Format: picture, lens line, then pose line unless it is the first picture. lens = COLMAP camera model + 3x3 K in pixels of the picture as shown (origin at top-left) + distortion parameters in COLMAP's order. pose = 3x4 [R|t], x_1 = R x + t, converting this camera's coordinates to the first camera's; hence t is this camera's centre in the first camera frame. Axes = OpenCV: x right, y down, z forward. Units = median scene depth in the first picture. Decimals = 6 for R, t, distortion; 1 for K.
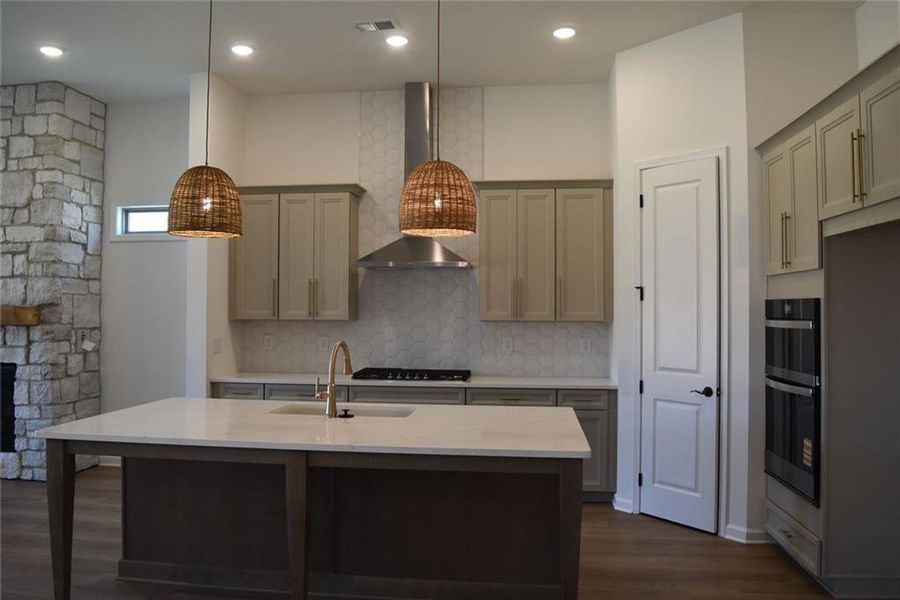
lens RADIAL K [[708.6, 0, 442.8], [0, 708.6, 293.7], [0, 0, 1]] dist [-0.089318, 0.013626]
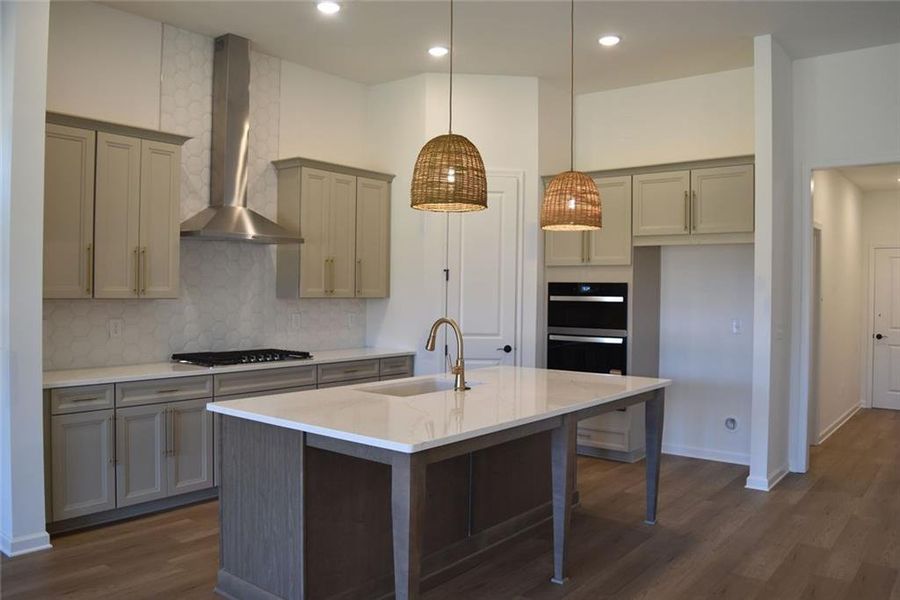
lens RADIAL K [[708.6, 0, 442.8], [0, 708.6, 293.7], [0, 0, 1]] dist [-0.089318, 0.013626]
pose [[0.528538, -0.002326, 0.848906, -0.677249], [-0.027739, 0.999415, 0.020009, 0.006736], [-0.848456, -0.034124, 0.528164, 0.297820]]
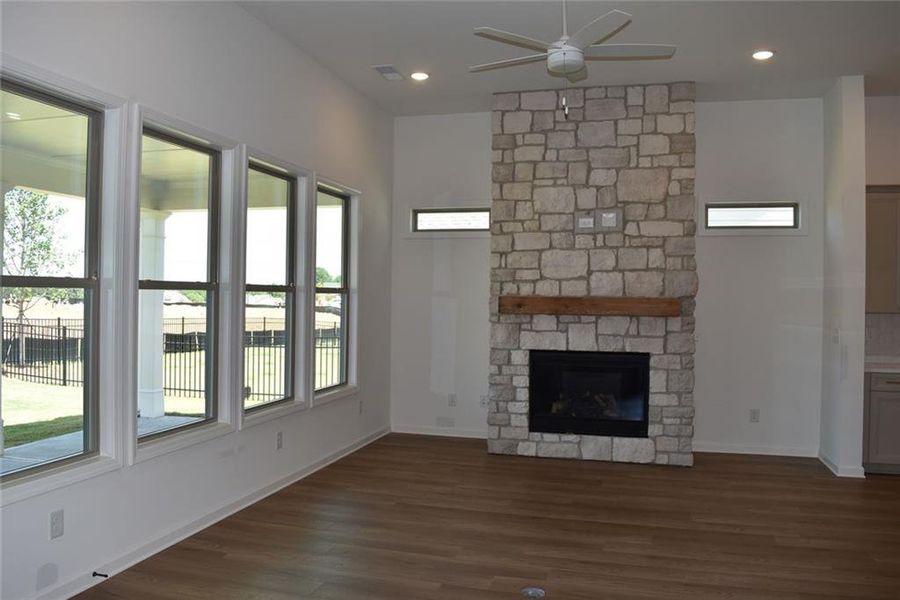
lens RADIAL K [[708.6, 0, 442.8], [0, 708.6, 293.7], [0, 0, 1]] dist [-0.089318, 0.013626]
pose [[0.988444, 0.010915, -0.151191, -0.776466], [-0.008441, 0.999820, 0.016996, -0.003873], [0.151350, -0.015523, 0.988358, -0.104540]]
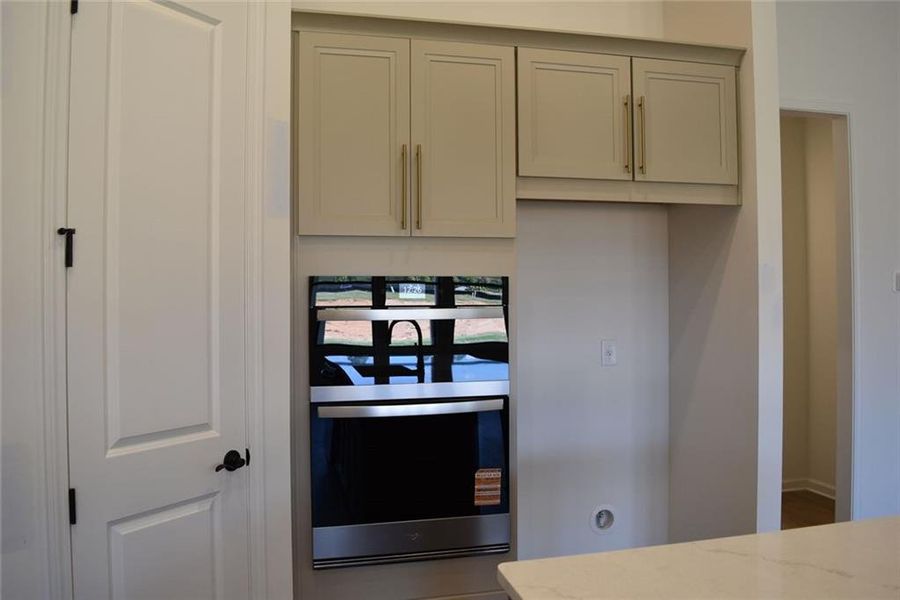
lens RADIAL K [[708.6, 0, 442.8], [0, 708.6, 293.7], [0, 0, 1]] dist [-0.089318, 0.013626]
pose [[-0.339803, 0.004410, 0.940486, -0.100409], [-0.013312, 0.999866, -0.009498, 0.020691], [-0.940403, -0.015747, -0.339698, 0.811576]]
